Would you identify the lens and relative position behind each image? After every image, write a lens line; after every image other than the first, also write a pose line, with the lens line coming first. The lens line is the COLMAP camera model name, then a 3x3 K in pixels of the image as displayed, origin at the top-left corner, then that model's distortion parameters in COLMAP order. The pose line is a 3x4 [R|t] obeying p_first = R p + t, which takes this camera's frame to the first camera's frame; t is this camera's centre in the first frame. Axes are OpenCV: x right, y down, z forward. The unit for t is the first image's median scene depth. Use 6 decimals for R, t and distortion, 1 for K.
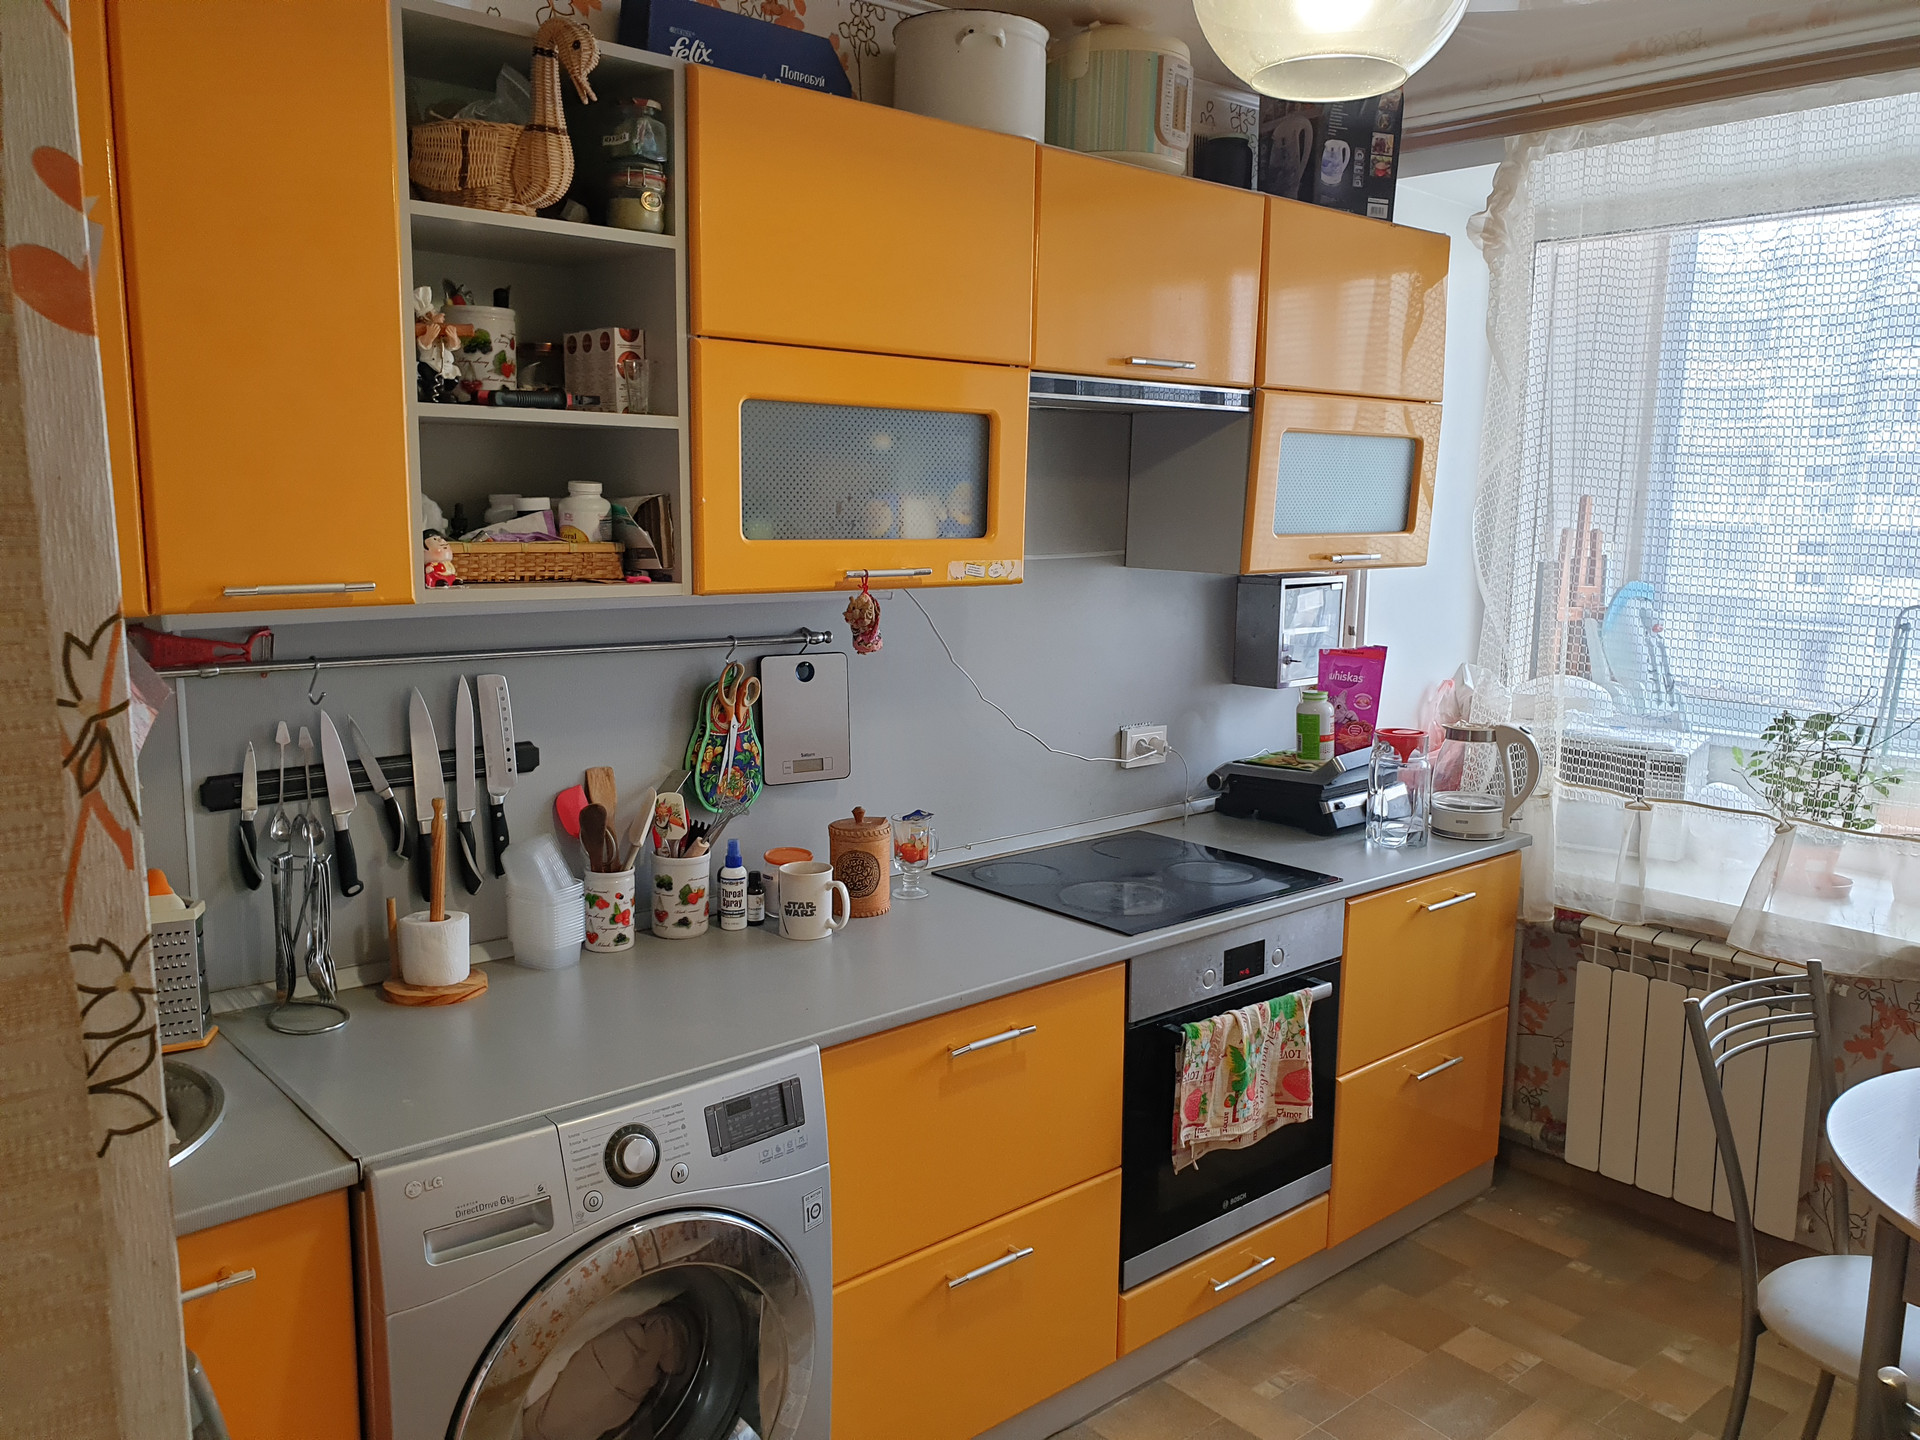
lens RADIAL K [[1513.0, 0, 958.7], [0, 1513.0, 713.7], [0, 0, 1]] dist [0.059168, -0.048635]
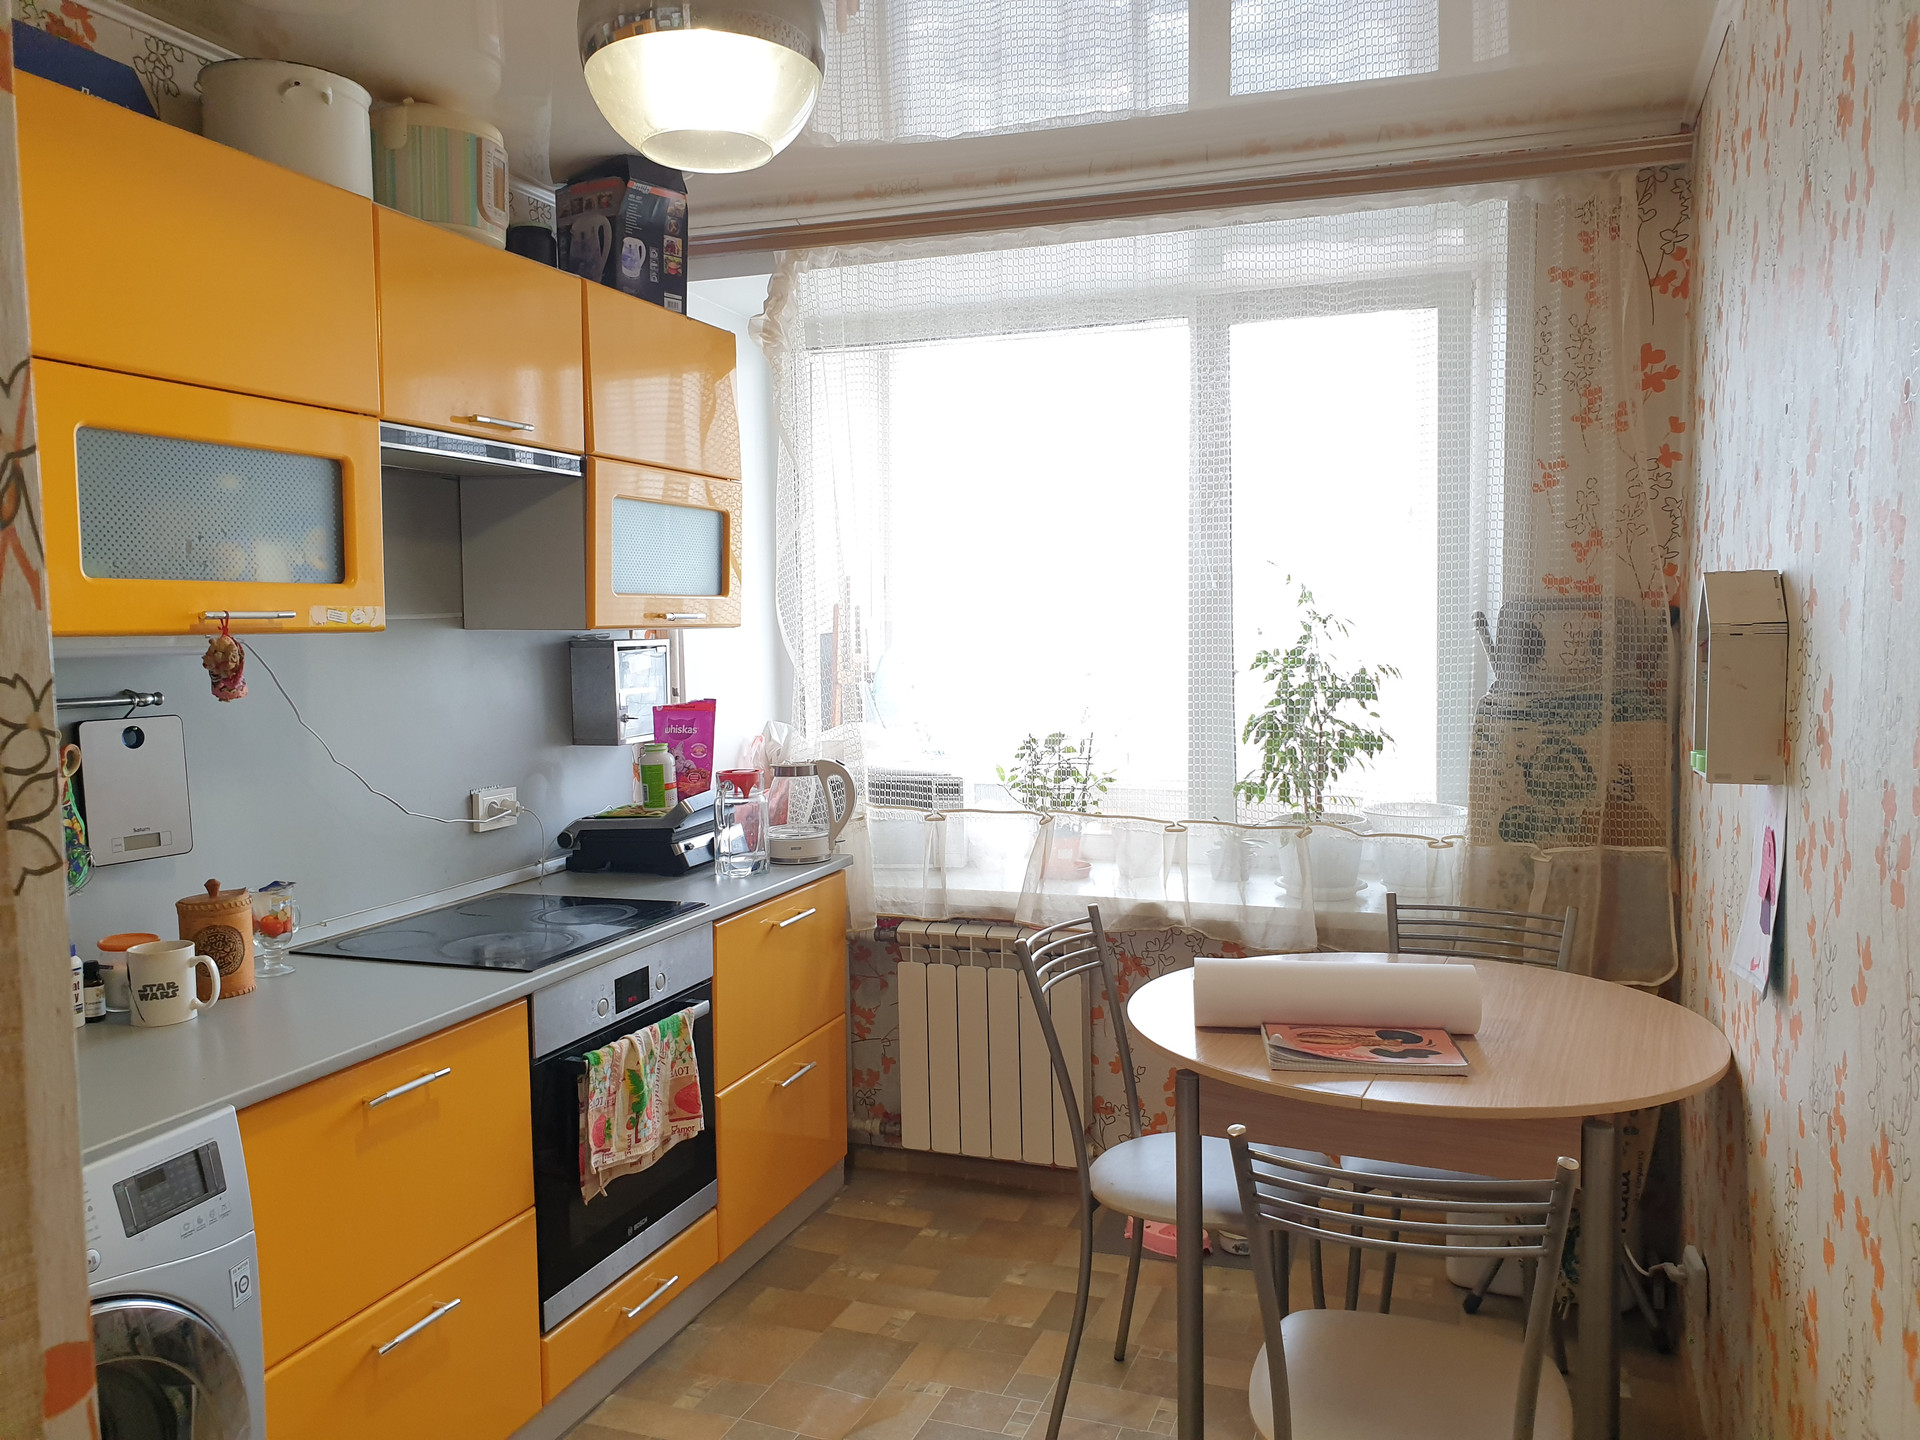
lens RADIAL K [[1513.0, 0, 955.8], [0, 1513.0, 703.5], [0, 0, 1]] dist [0.059168, -0.048635]
pose [[0.878442, -0.055232, 0.474645, -0.099981], [0.098446, 0.992907, -0.066658, 0.059698], [-0.467597, 0.105282, 0.877649, -0.038453]]
